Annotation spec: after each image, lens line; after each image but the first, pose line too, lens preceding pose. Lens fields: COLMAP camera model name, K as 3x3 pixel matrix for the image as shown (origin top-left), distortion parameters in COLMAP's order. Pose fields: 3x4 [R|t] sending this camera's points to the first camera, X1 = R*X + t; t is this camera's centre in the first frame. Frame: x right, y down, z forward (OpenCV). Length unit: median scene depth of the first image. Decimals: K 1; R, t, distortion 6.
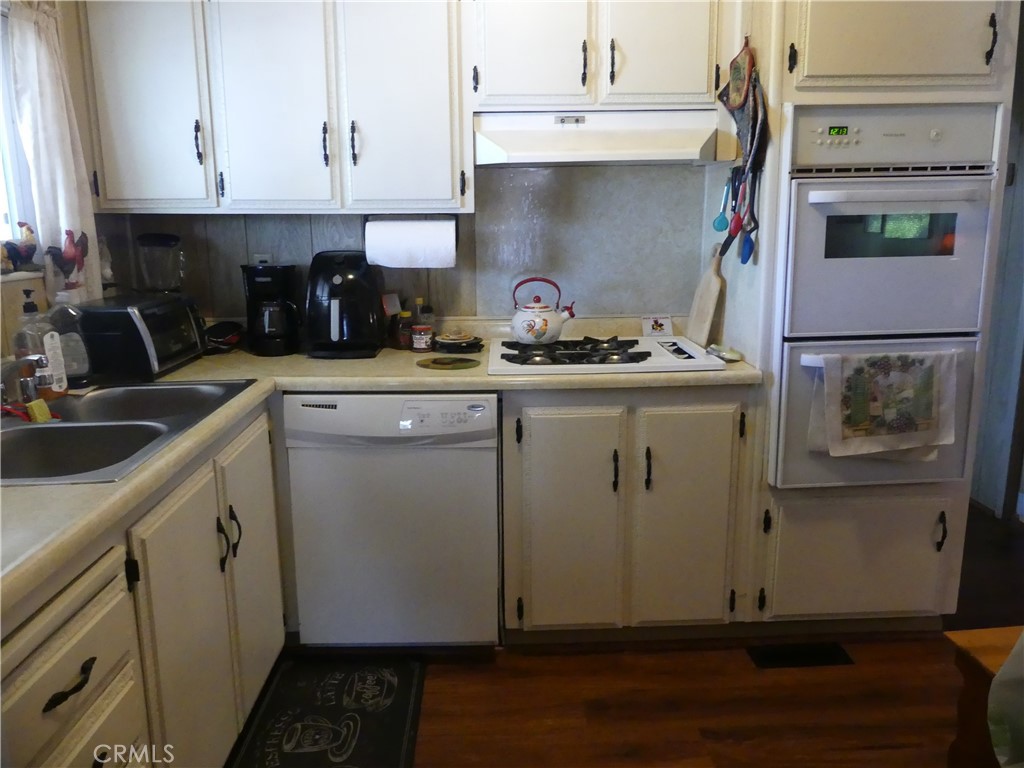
lens RADIAL K [[783.3, 0, 511.2], [0, 783.3, 372.0], [0, 0, 1]] dist [-0.015856, -0.004809]
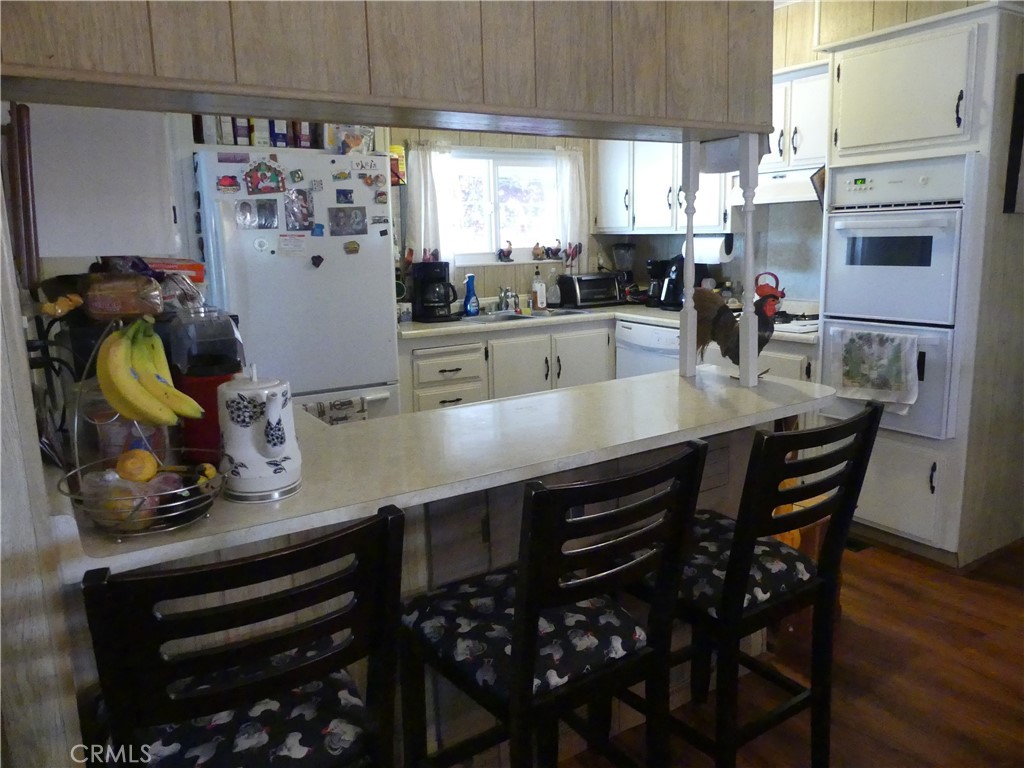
lens RADIAL K [[760.9, 0, 479.7], [0, 760.9, 383.8], [0, 0, 1]] dist [-0.062599, -0.004348]
pose [[0.467293, 0.166045, -0.868370, 1.288280], [-0.142234, 0.983530, 0.111526, 0.019608], [0.872586, 0.071397, 0.483214, -0.292412]]
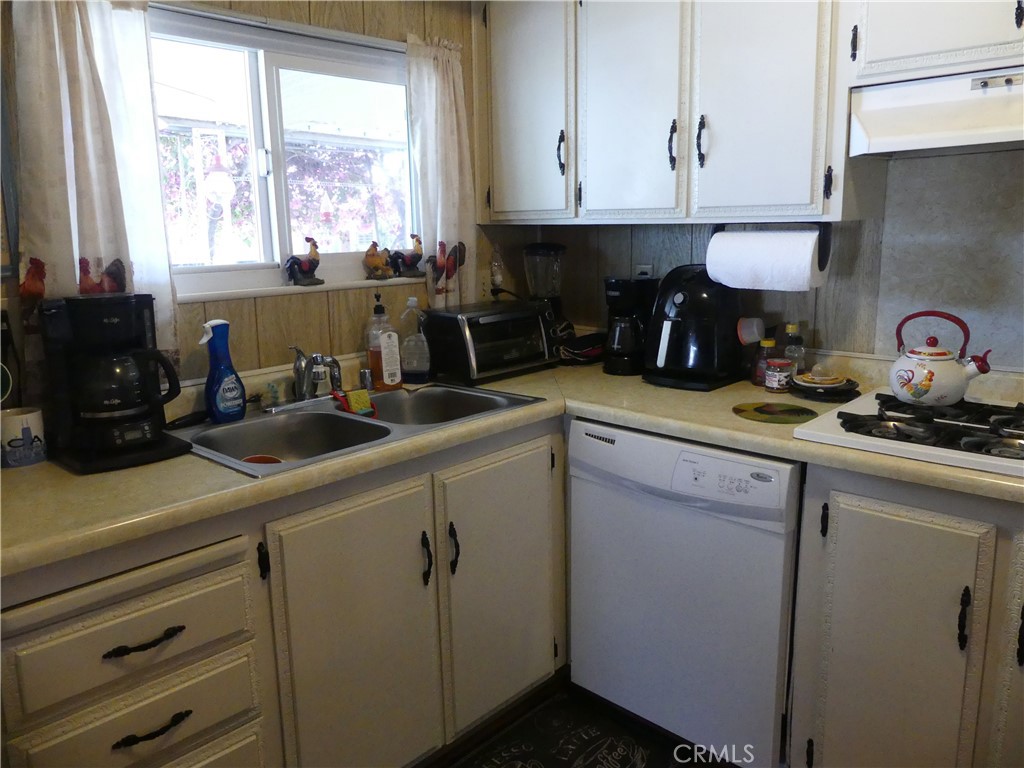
lens RADIAL K [[783.3, 0, 511.2], [0, 783.3, 372.0], [0, 0, 1]] dist [-0.015856, -0.004809]
pose [[0.702103, 0.125558, -0.700918, 0.296871], [-0.119735, 0.991133, 0.057608, -0.069094], [0.701937, 0.043477, 0.710911, 0.264711]]
